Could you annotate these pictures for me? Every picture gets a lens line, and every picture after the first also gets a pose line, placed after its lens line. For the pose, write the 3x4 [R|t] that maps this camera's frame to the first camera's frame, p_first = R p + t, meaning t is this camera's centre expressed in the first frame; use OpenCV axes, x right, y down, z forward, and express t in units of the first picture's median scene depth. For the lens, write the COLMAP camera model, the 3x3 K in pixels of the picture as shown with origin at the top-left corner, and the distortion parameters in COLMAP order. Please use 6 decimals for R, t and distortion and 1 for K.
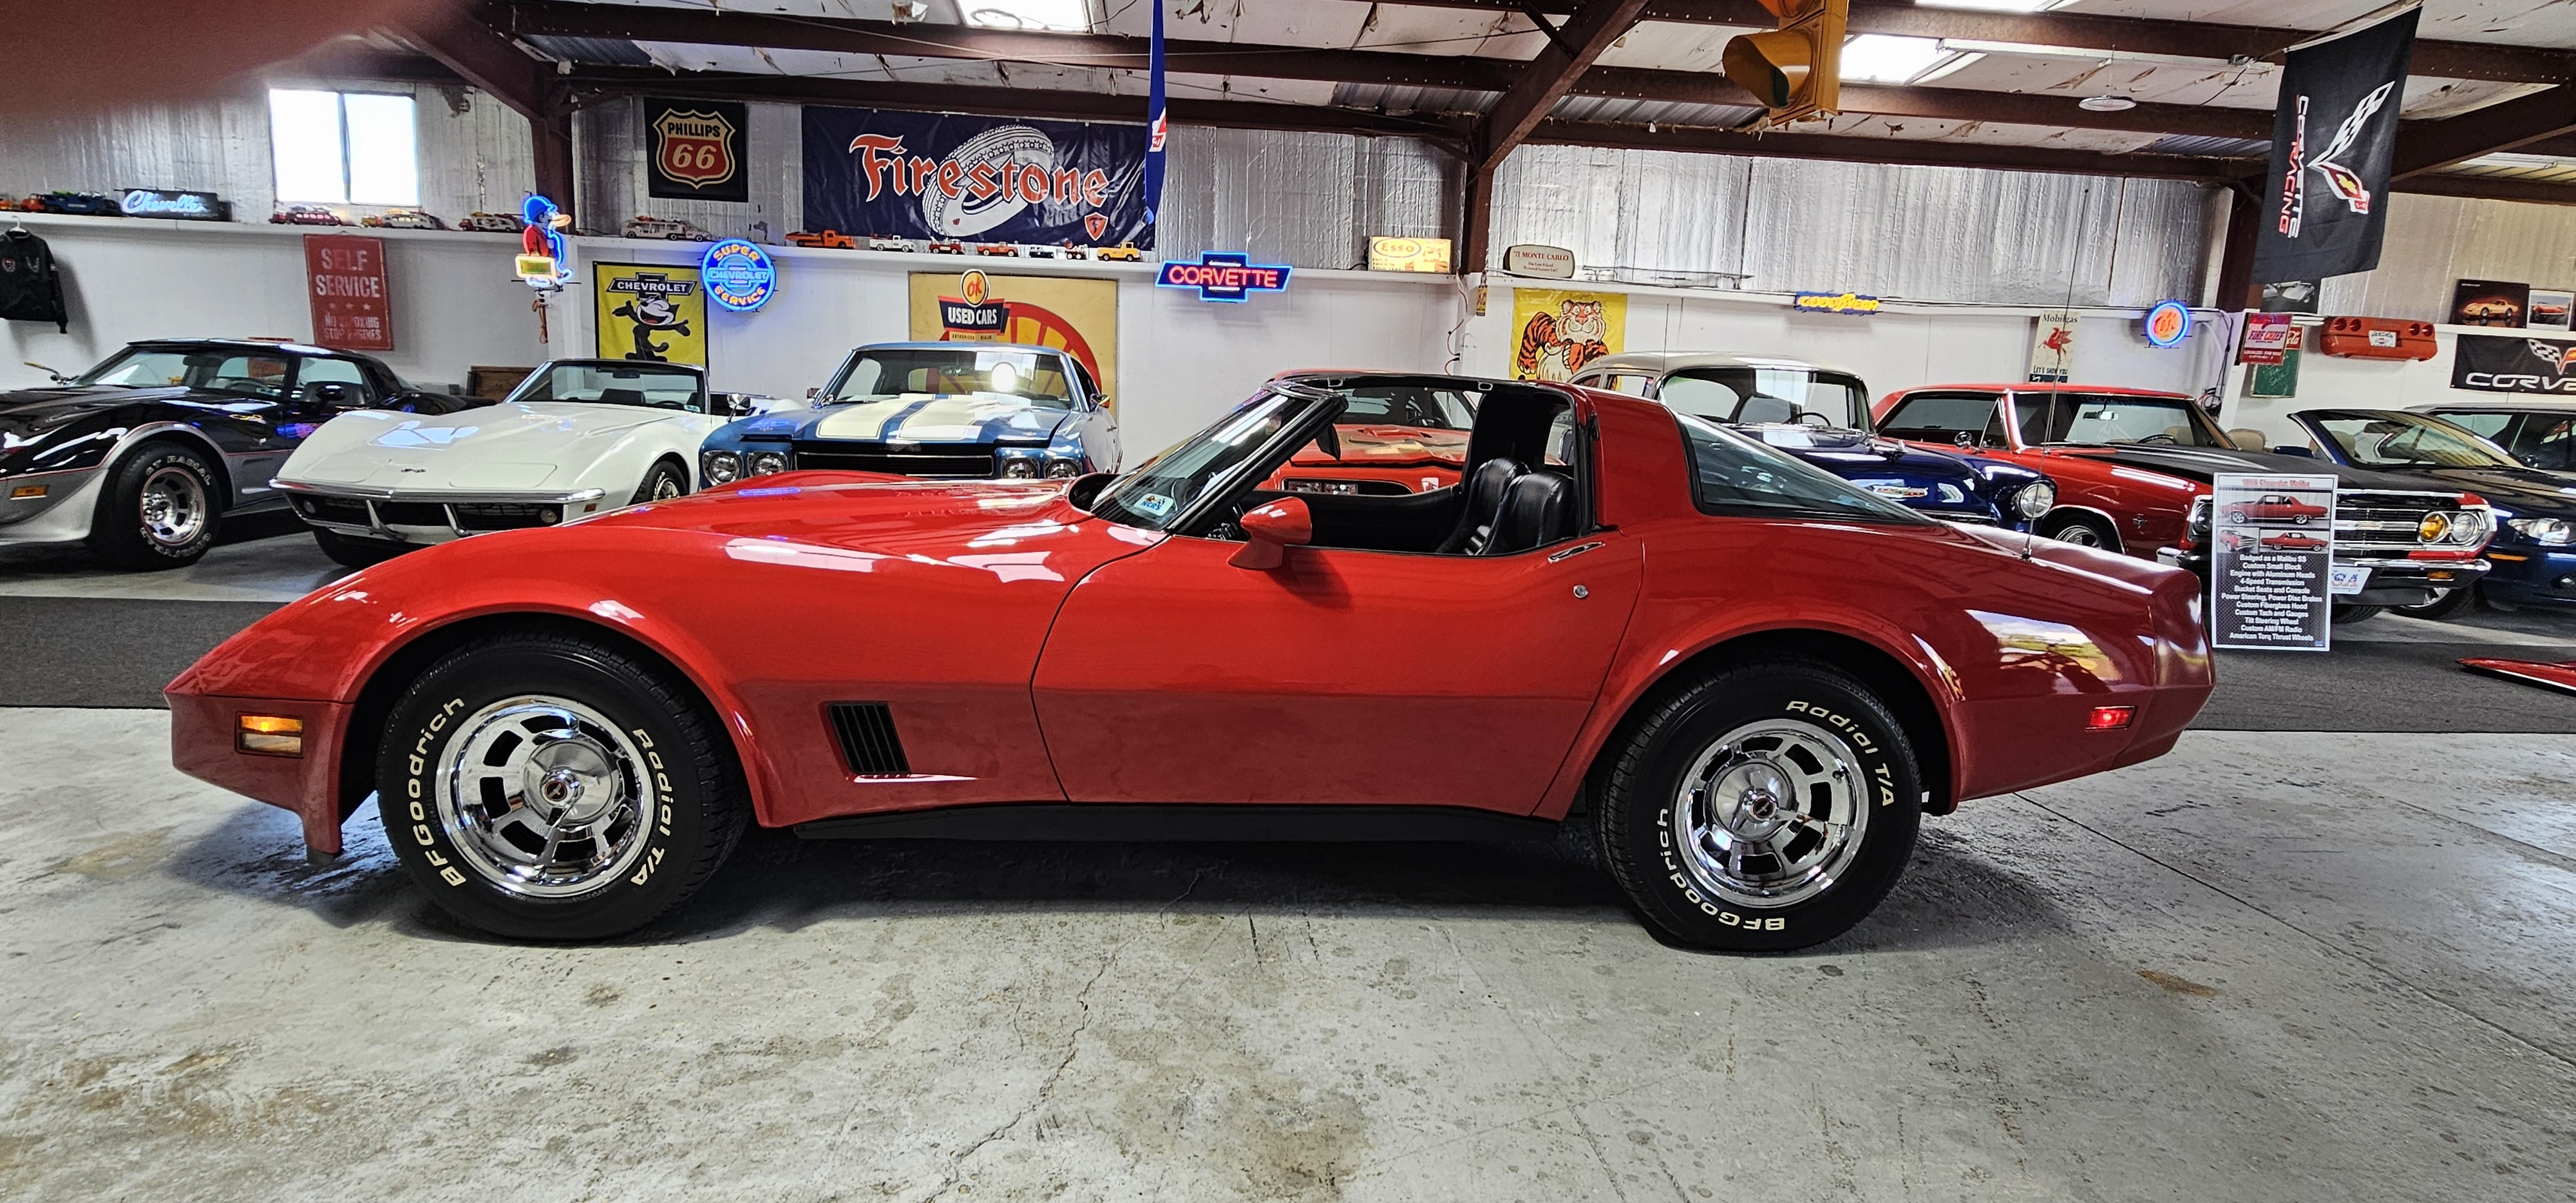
lens RADIAL K [[1289.7, 0, 1294.1], [0, 1289.7, 592.3], [0, 0, 1]] dist [-0.000495, -0.001382]
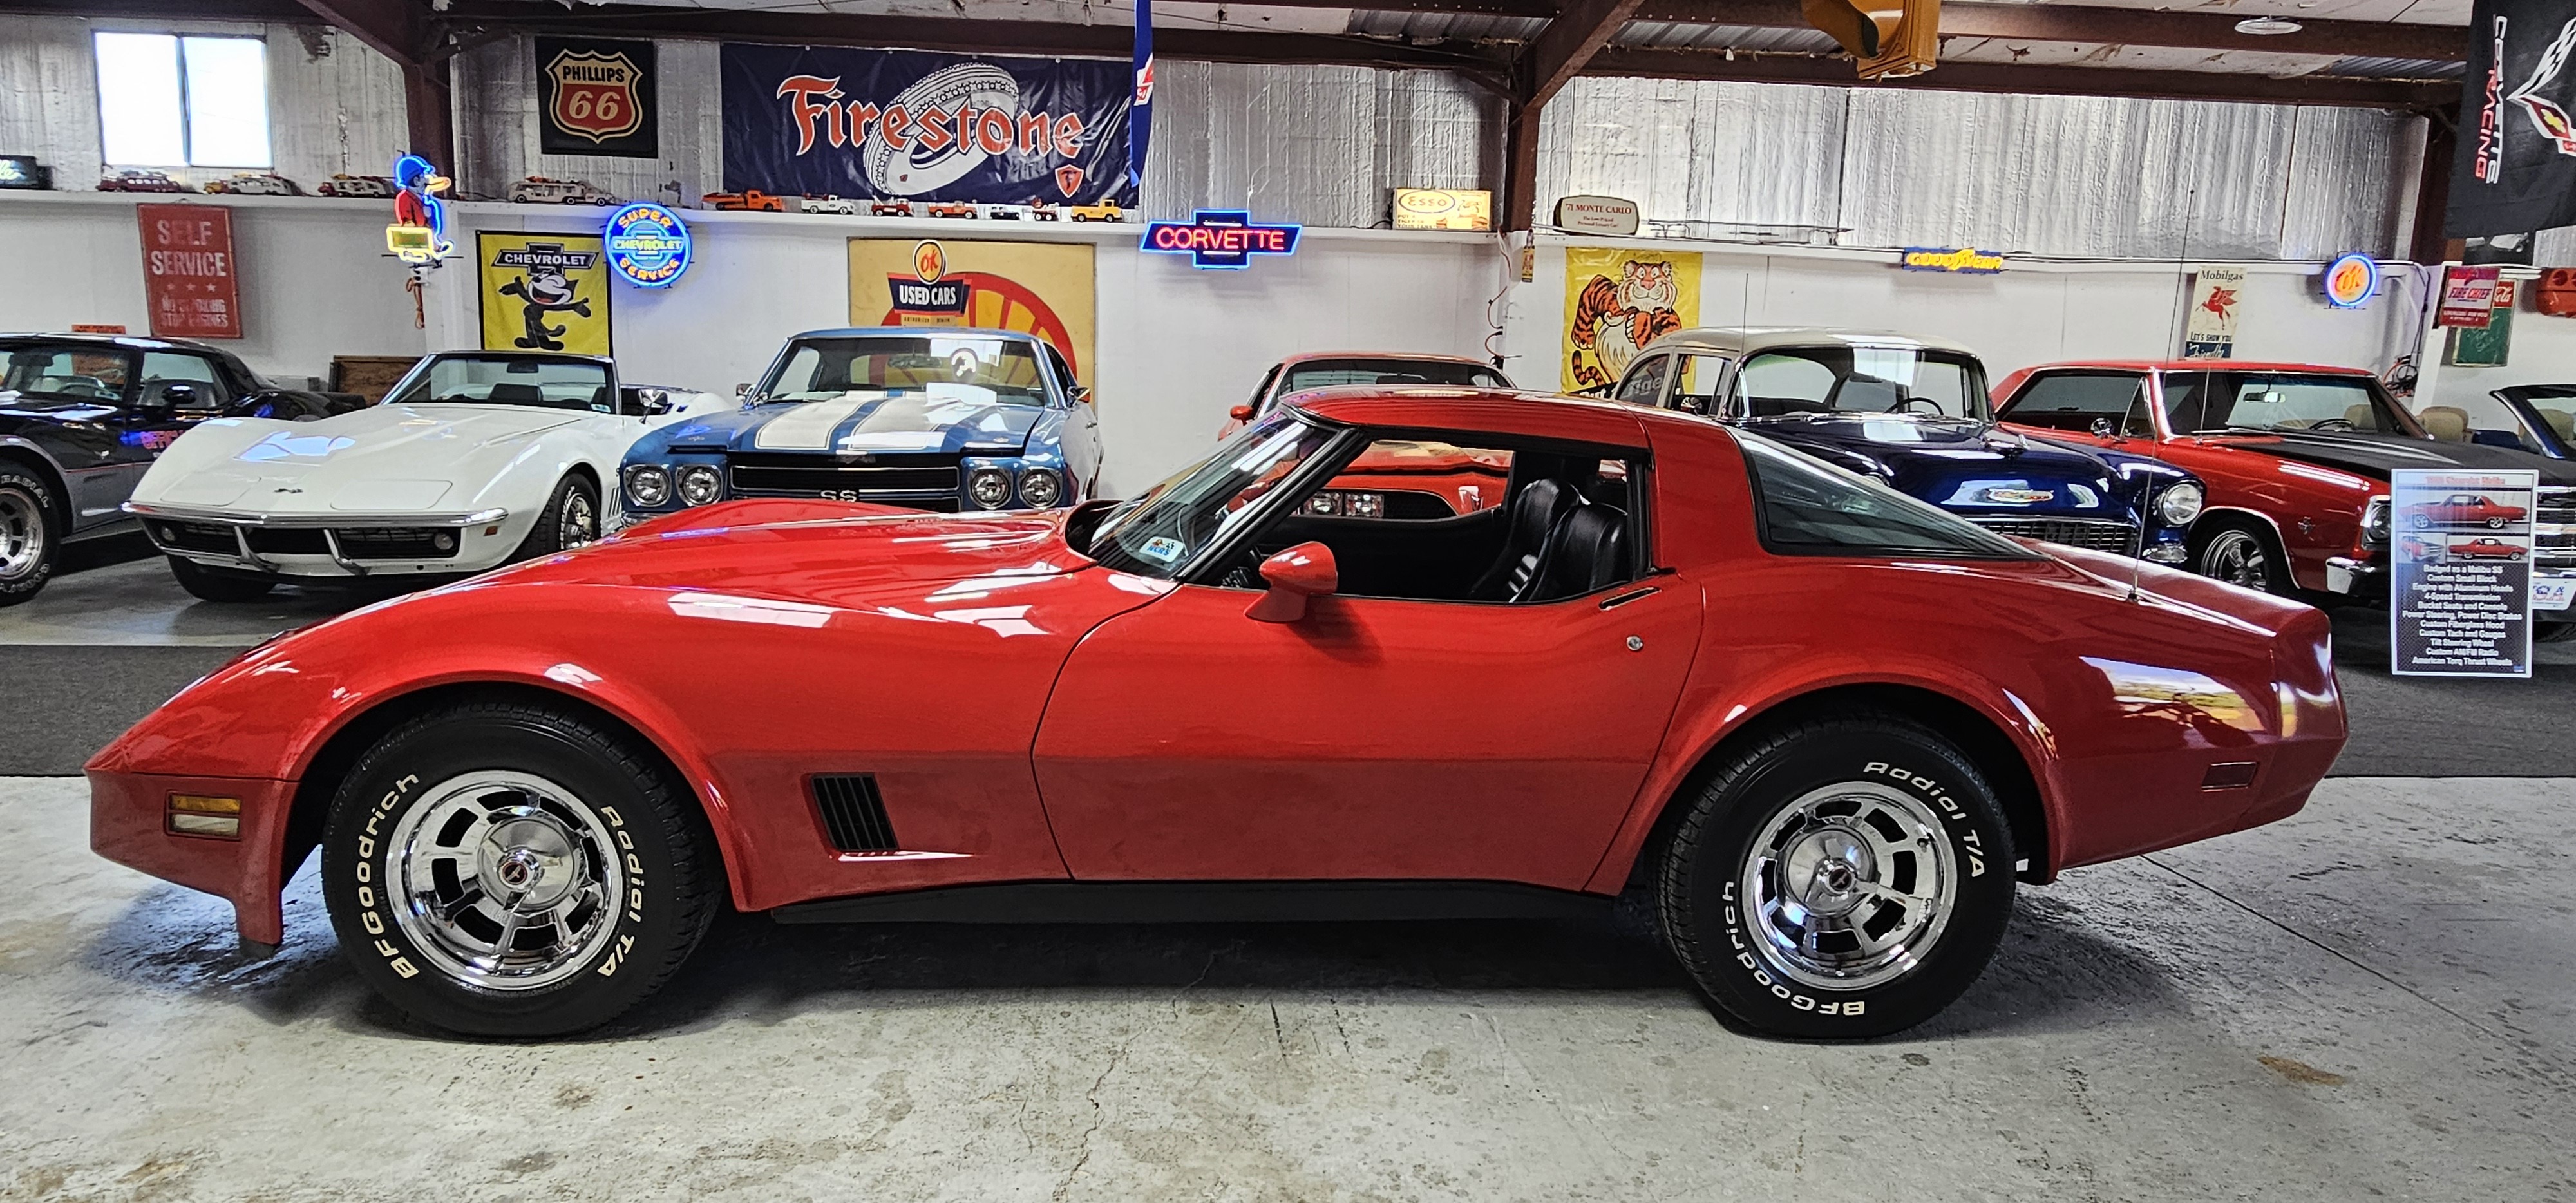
lens RADIAL K [[1577.0, 0, 1290.4], [0, 1577.0, 596.4], [0, 0, 1]] dist [-0.000323, -0.002071]
pose [[0.999909, -0.009994, -0.009055, -0.002518], [0.009973, 0.999947, -0.002371, -0.009233], [0.009079, 0.002281, 0.999956, -0.030801]]
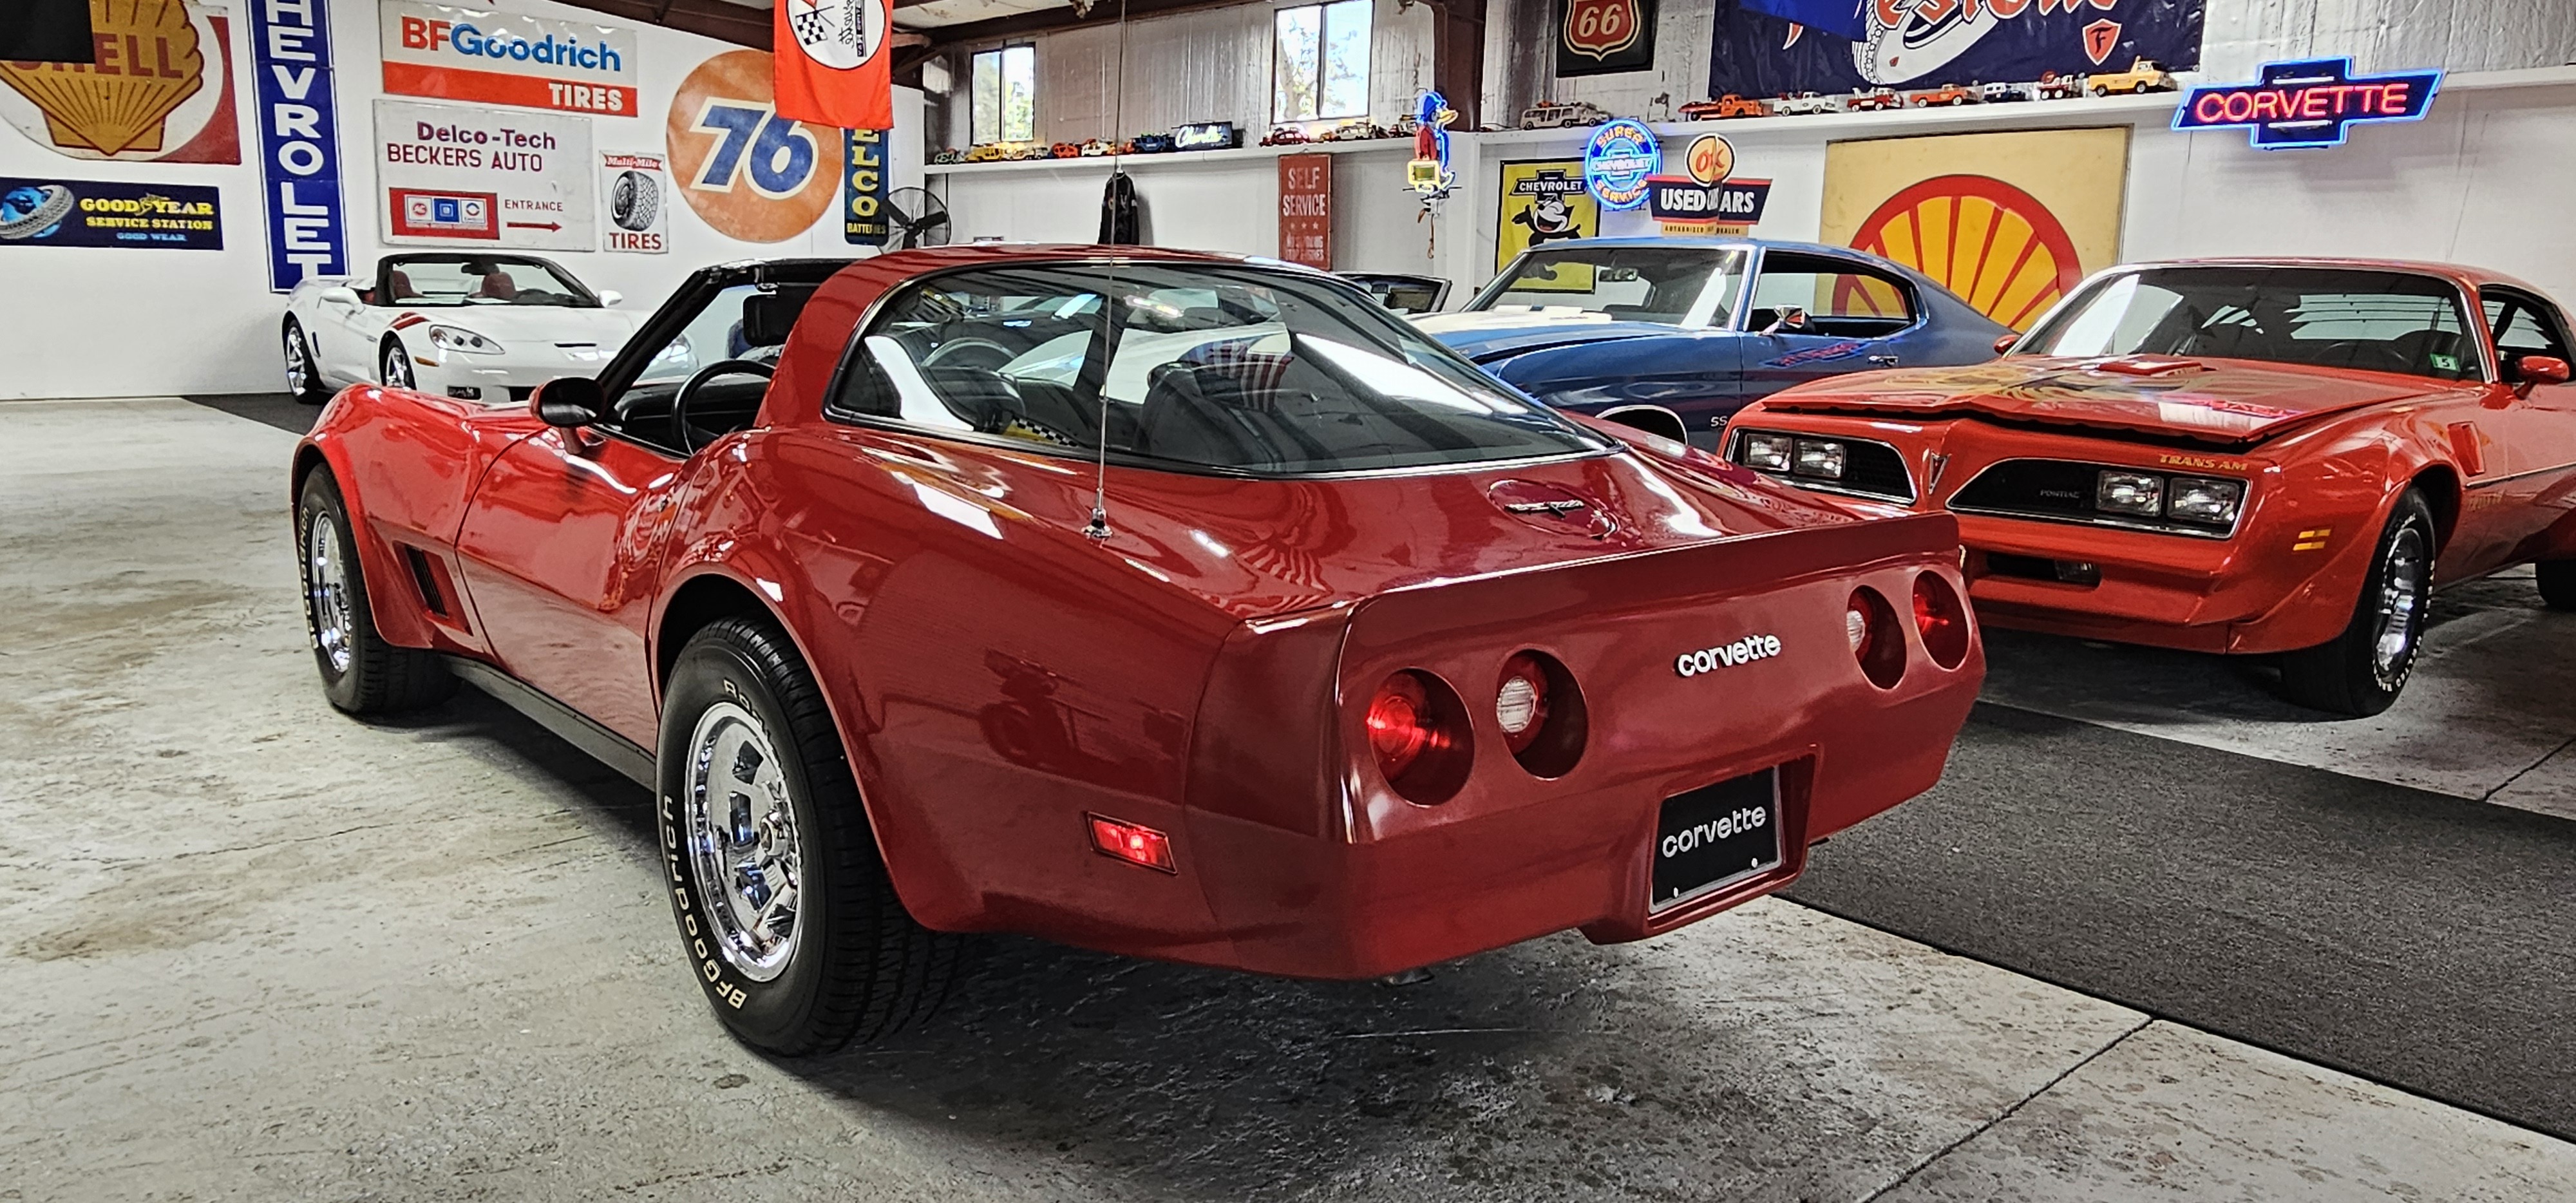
lens RADIAL K [[1791.9, 0, 1174.6], [0, 1791.9, 603.0], [0, 0, 1]] dist [0.002907, -0.002631]
pose [[0.561524, 0.126158, -0.817787, 0.364784], [-0.130053, 0.989481, 0.063345, -0.014554], [0.817176, 0.070786, 0.572025, 0.175414]]
